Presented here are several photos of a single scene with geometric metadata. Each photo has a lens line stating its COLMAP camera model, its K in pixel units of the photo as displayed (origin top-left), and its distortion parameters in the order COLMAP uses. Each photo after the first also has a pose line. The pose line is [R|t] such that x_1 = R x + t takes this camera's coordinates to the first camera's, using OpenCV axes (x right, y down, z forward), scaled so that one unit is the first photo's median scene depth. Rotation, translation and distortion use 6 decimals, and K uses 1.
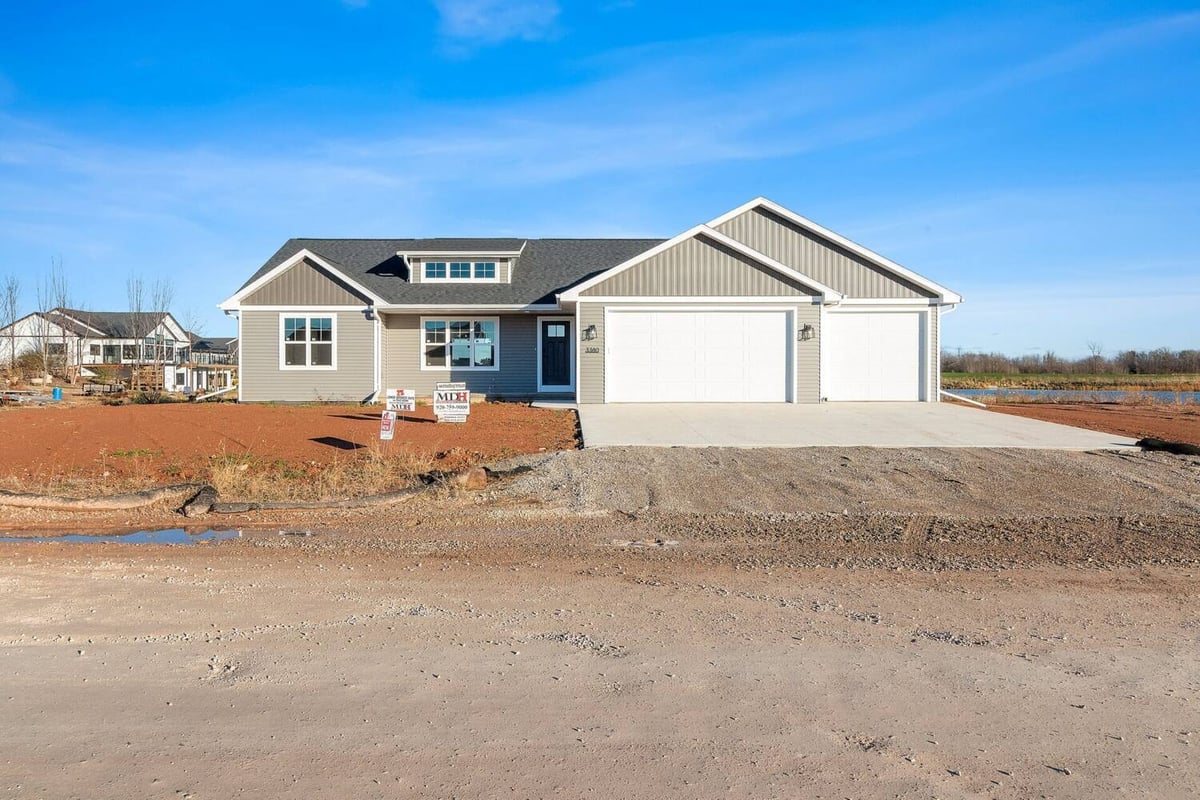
lens RADIAL K [[558.6, 0, 594.4], [0, 558.6, 403.3], [0, 0, 1]] dist [0.004439, 0.000150]
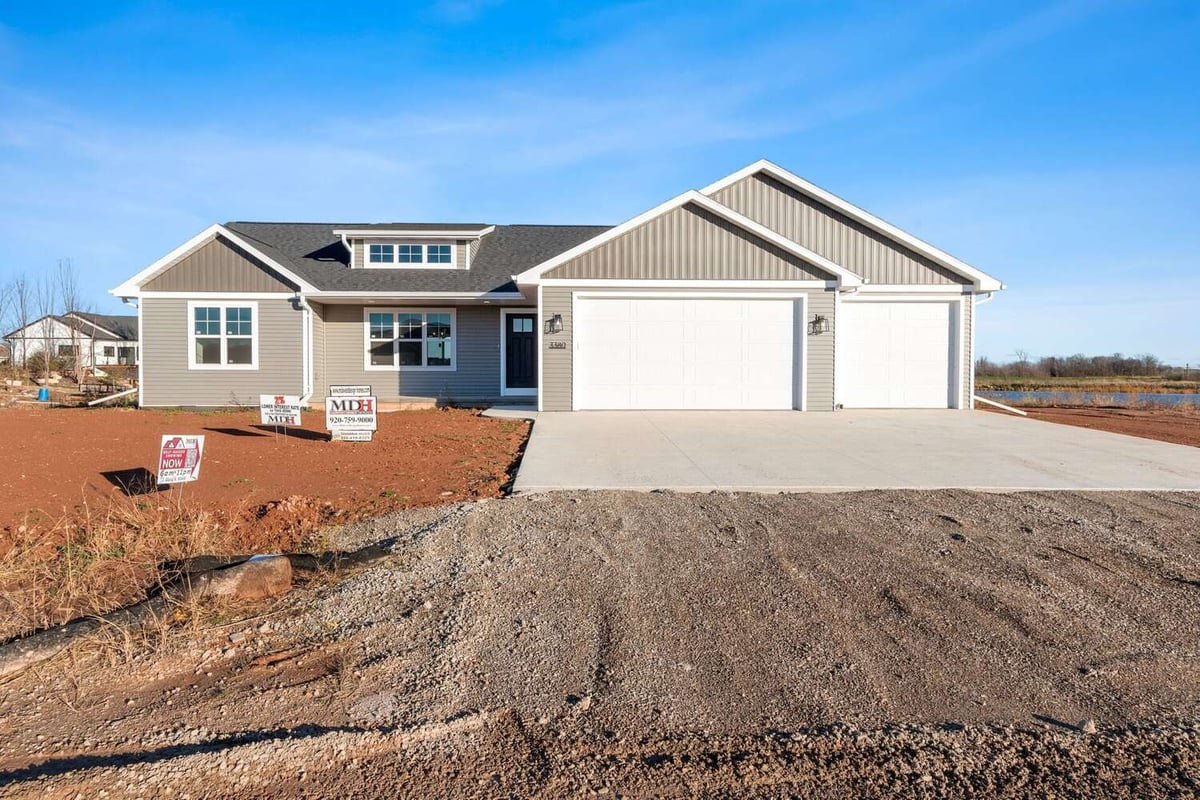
lens RADIAL K [[512.5, 0, 603.5], [0, 512.5, 408.3], [0, 0, 1]] dist [0.002281, 0.000131]
pose [[0.999423, 0.000273, 0.033967, 0.032079], [-0.000645, 0.999940, 0.010956, -0.010376], [-0.033962, -0.010971, 0.999363, 0.216110]]
